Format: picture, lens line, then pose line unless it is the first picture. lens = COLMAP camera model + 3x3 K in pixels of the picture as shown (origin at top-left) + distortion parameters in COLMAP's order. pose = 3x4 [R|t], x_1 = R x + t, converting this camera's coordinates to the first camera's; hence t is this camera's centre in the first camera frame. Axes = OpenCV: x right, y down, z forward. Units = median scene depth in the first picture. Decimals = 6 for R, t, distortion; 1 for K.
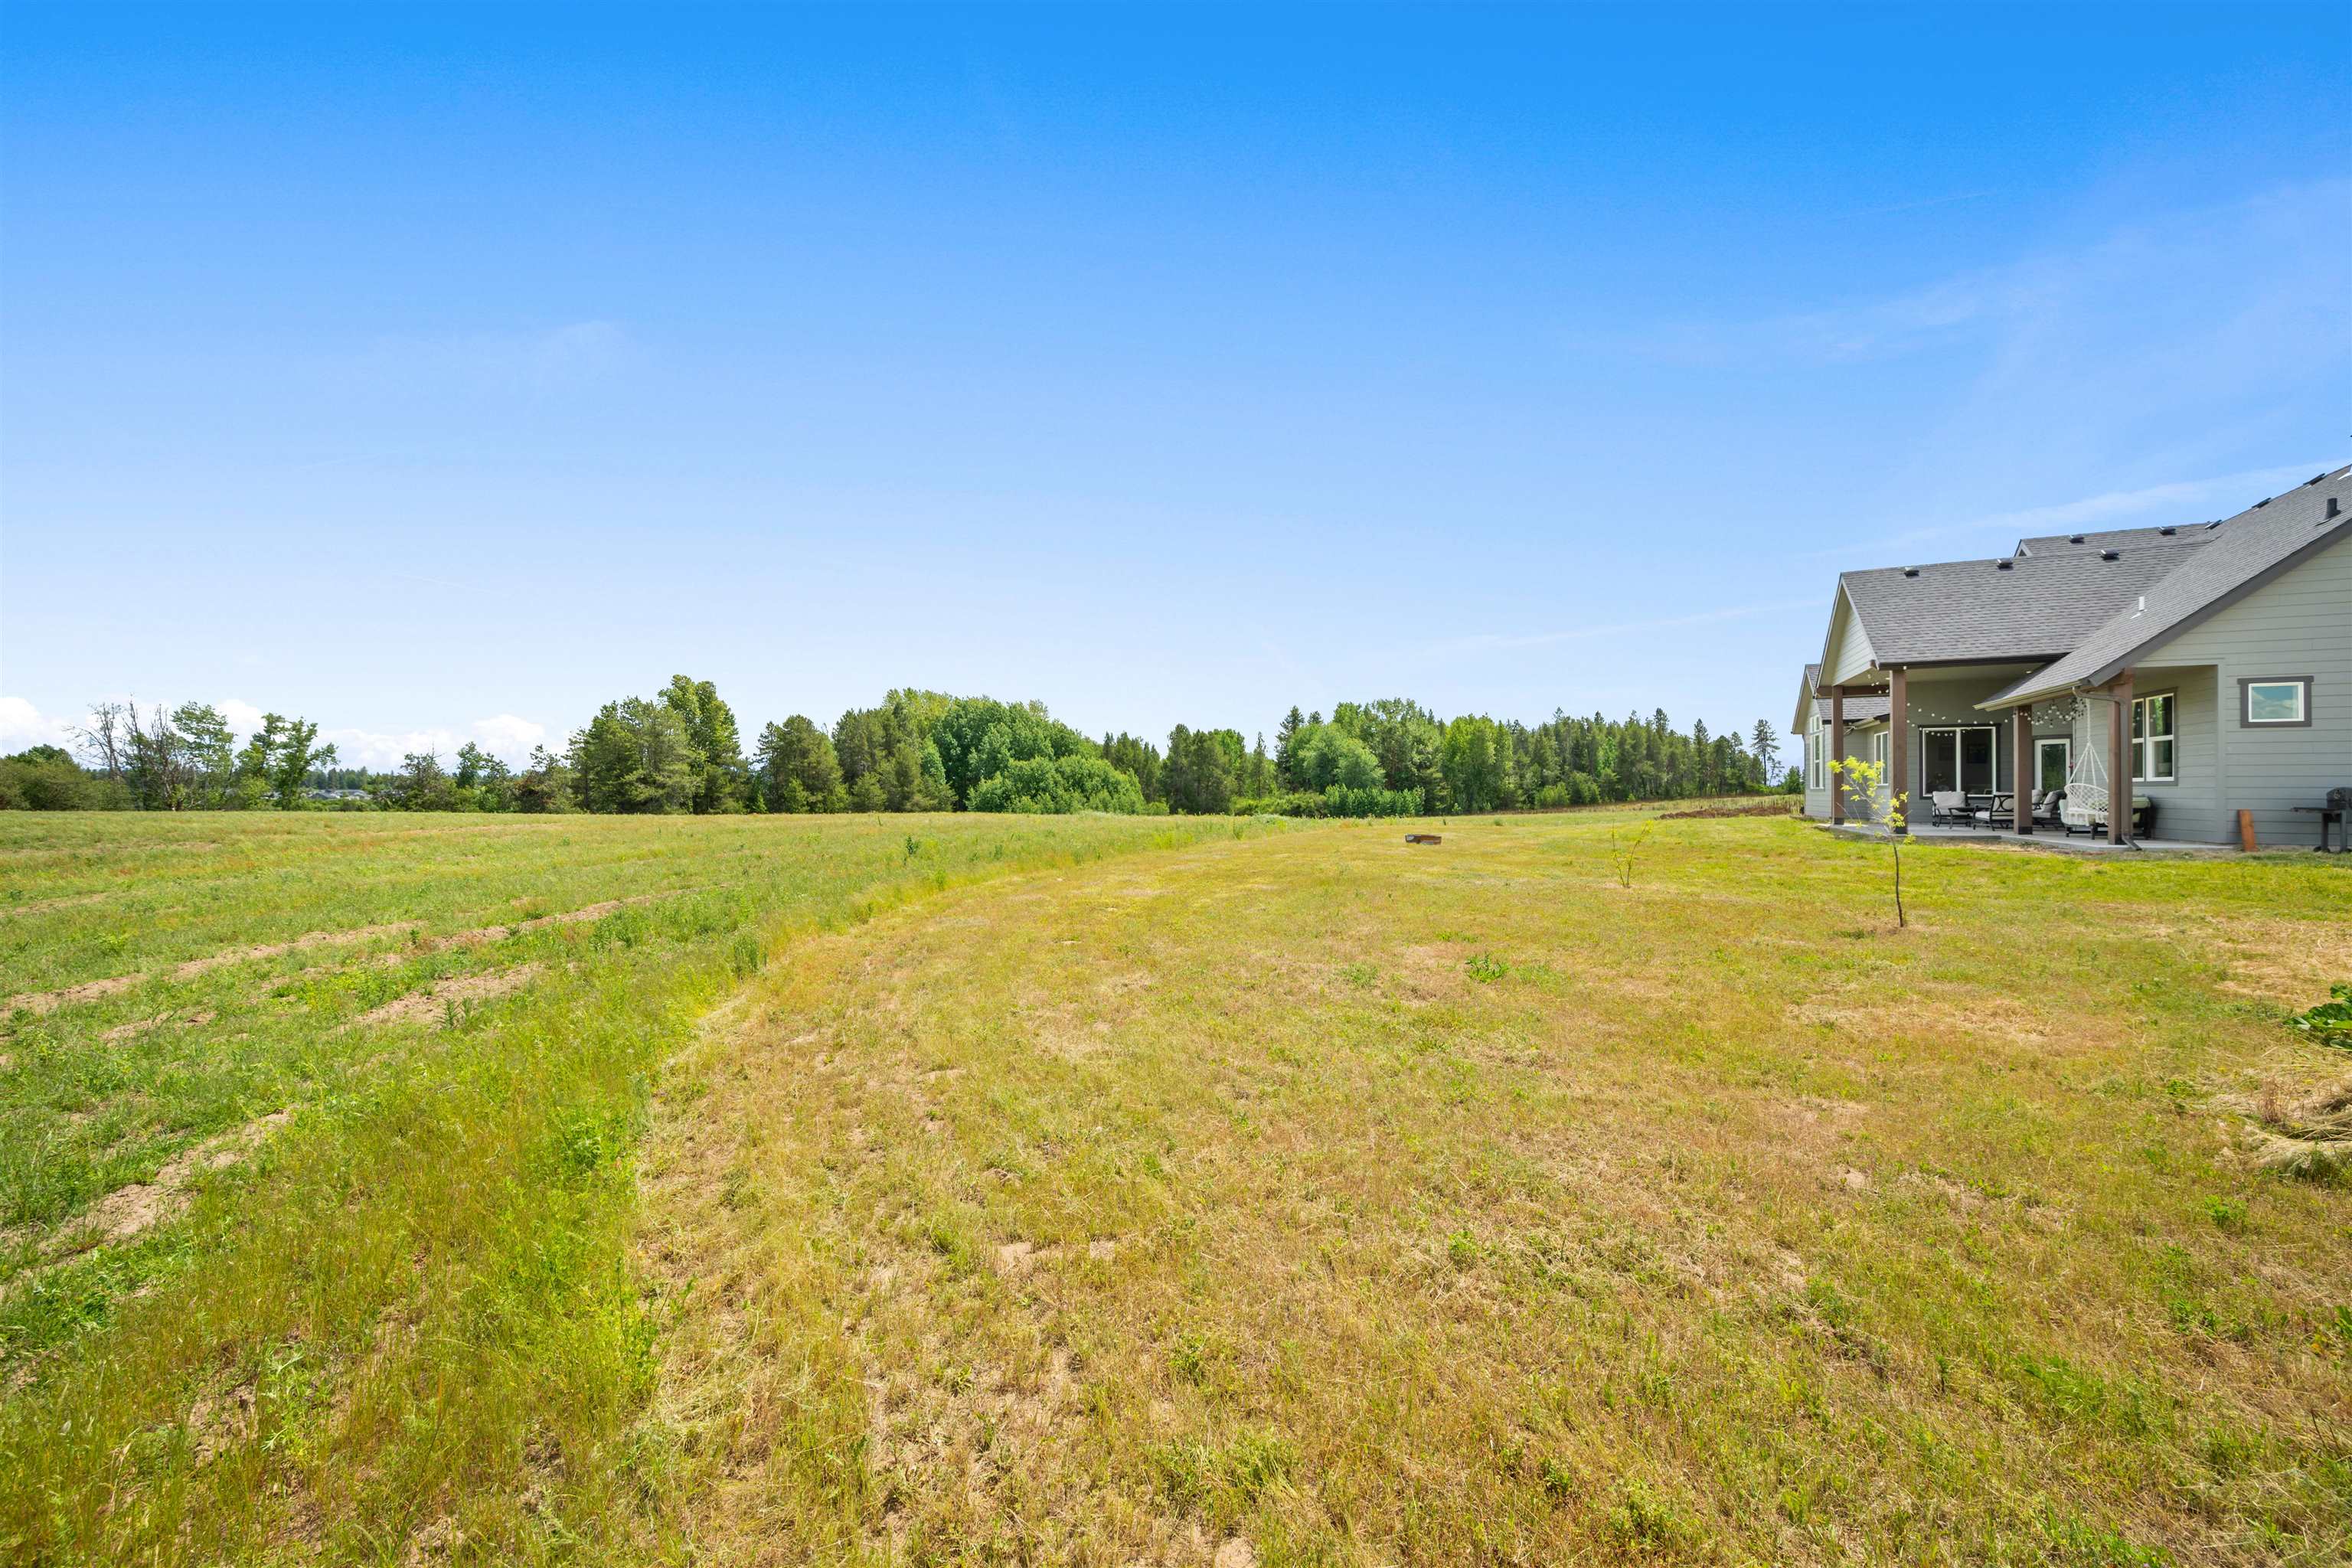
lens RADIAL K [[913.5, 0, 1184.3], [0, 913.5, 786.9], [0, 0, 1]] dist [-0.001119, 0.000019]
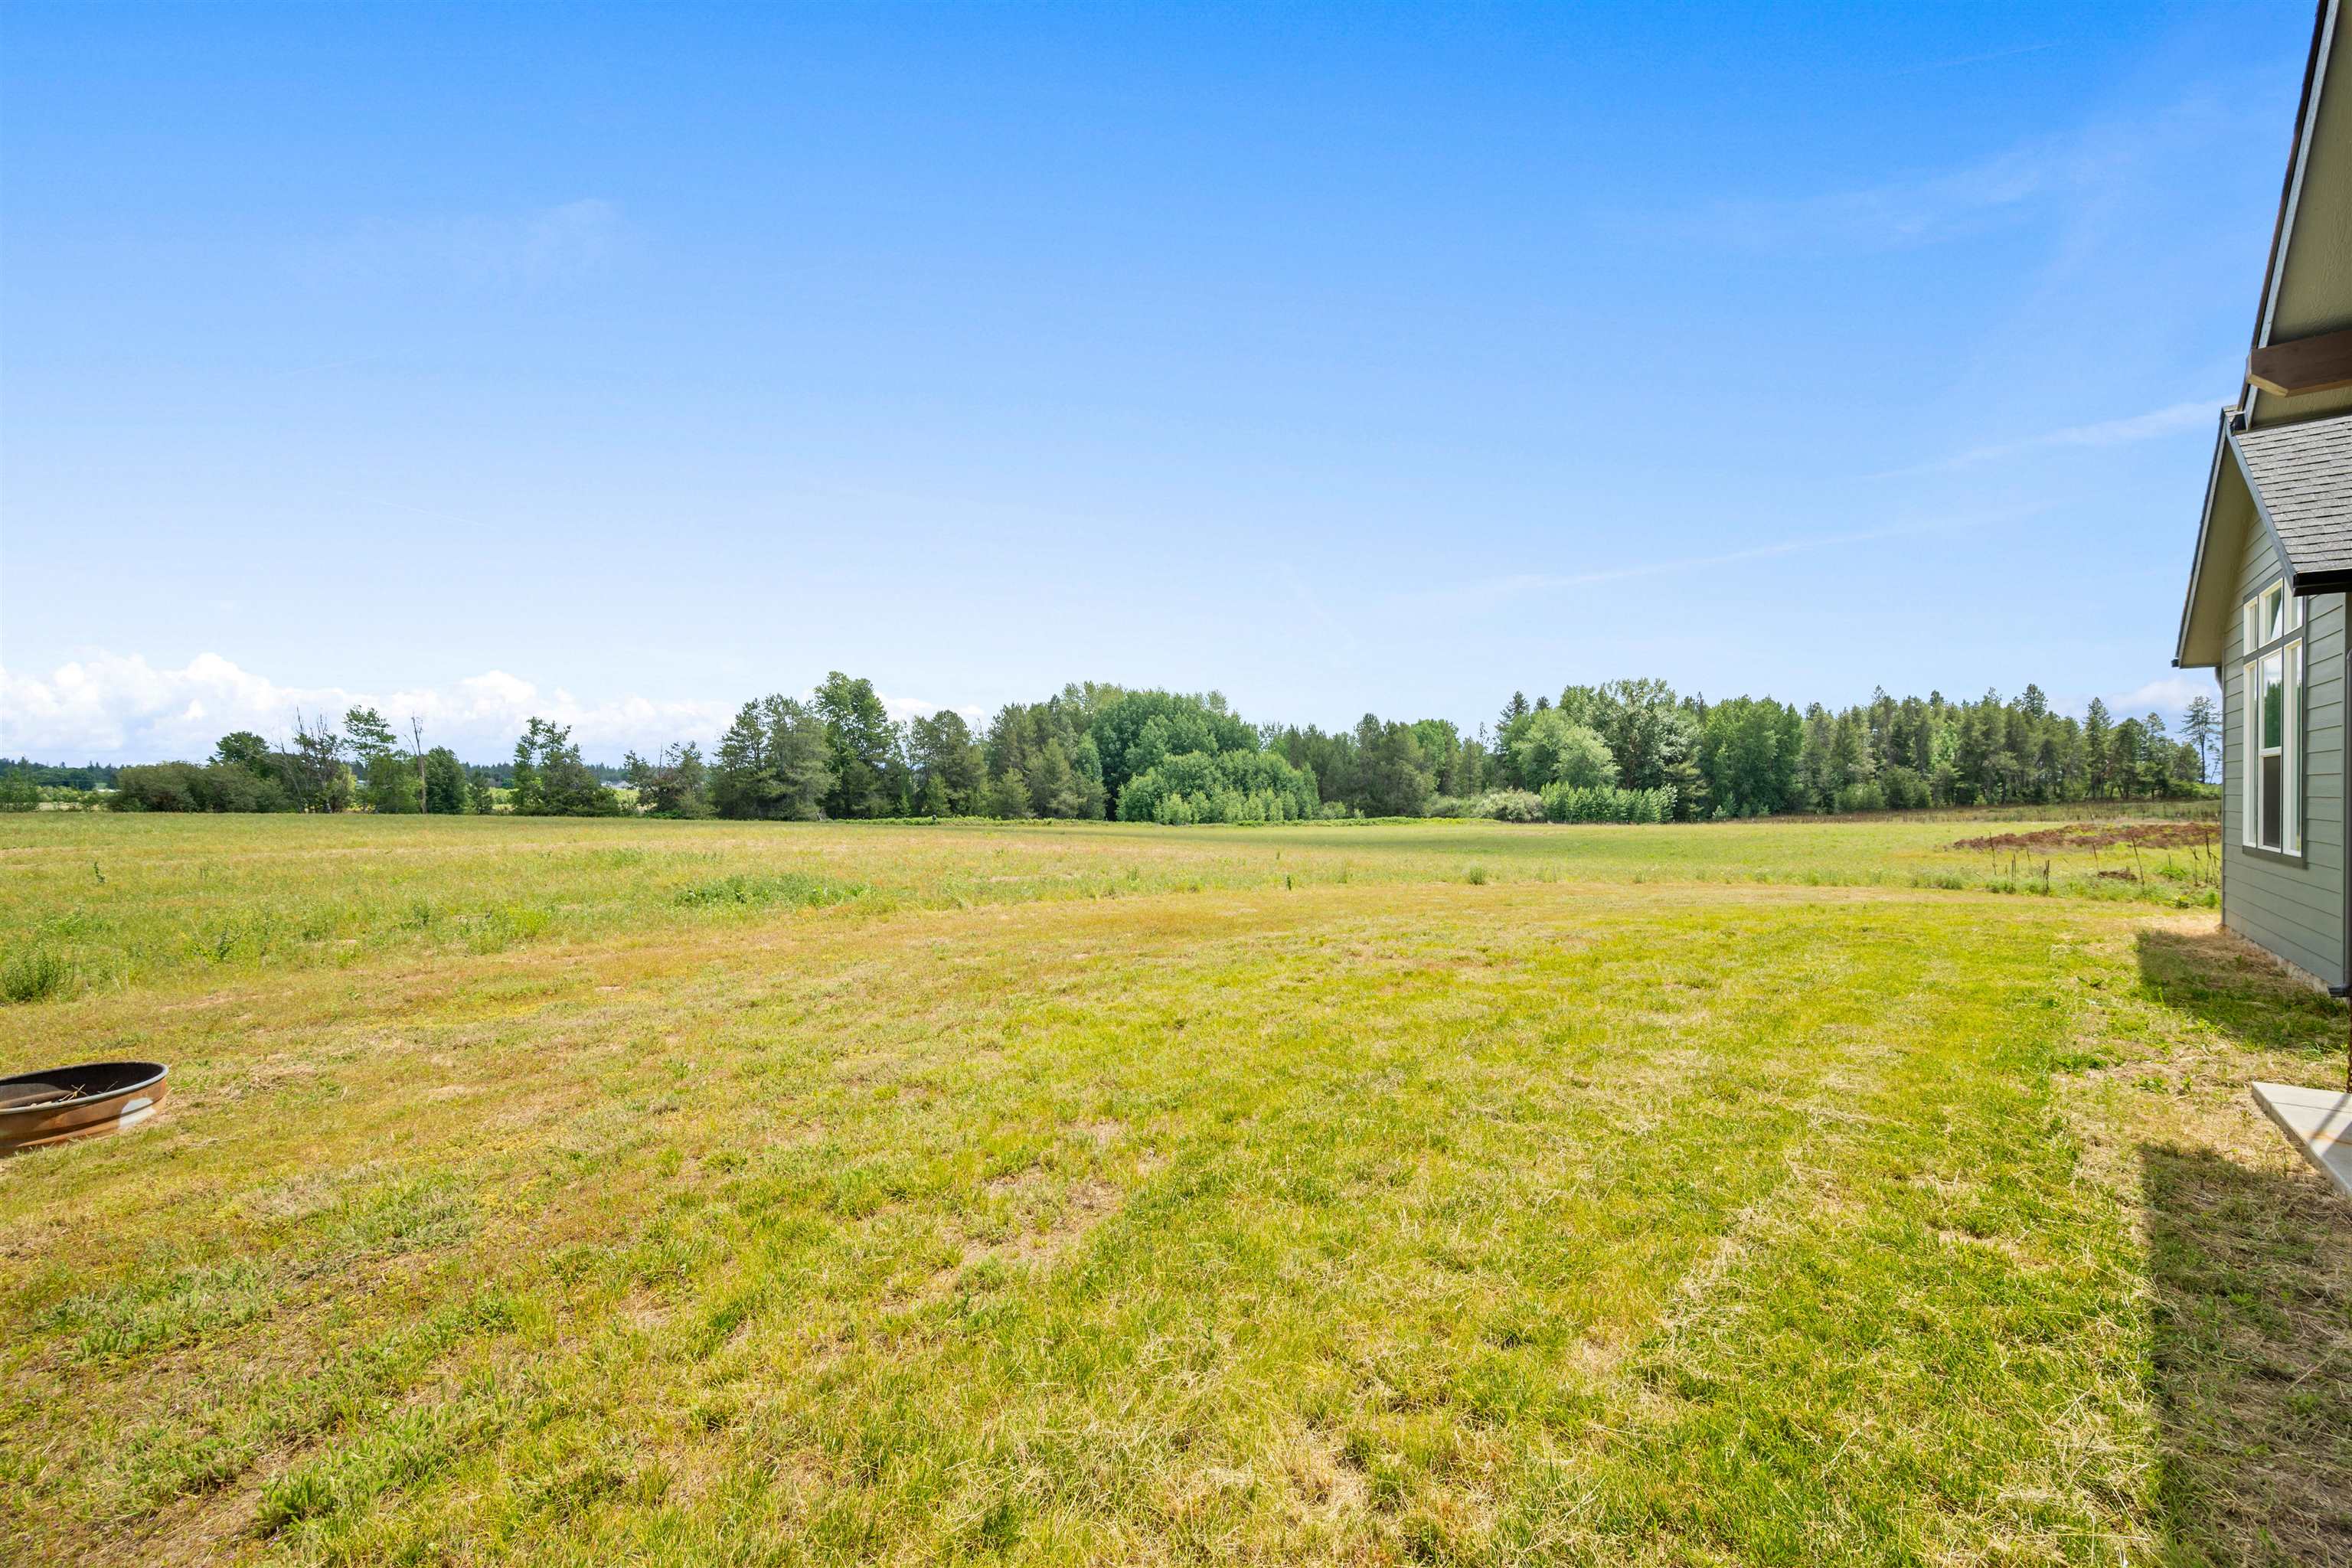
lens RADIAL K [[913.5, 0, 1184.3], [0, 913.5, 786.9], [0, 0, 1]] dist [-0.001119, 0.000019]
pose [[0.962523, 0.004642, -0.271160, 0.065393], [-0.003064, 0.999976, 0.006243, -0.002632], [0.271182, -0.005178, 0.962514, 0.100497]]
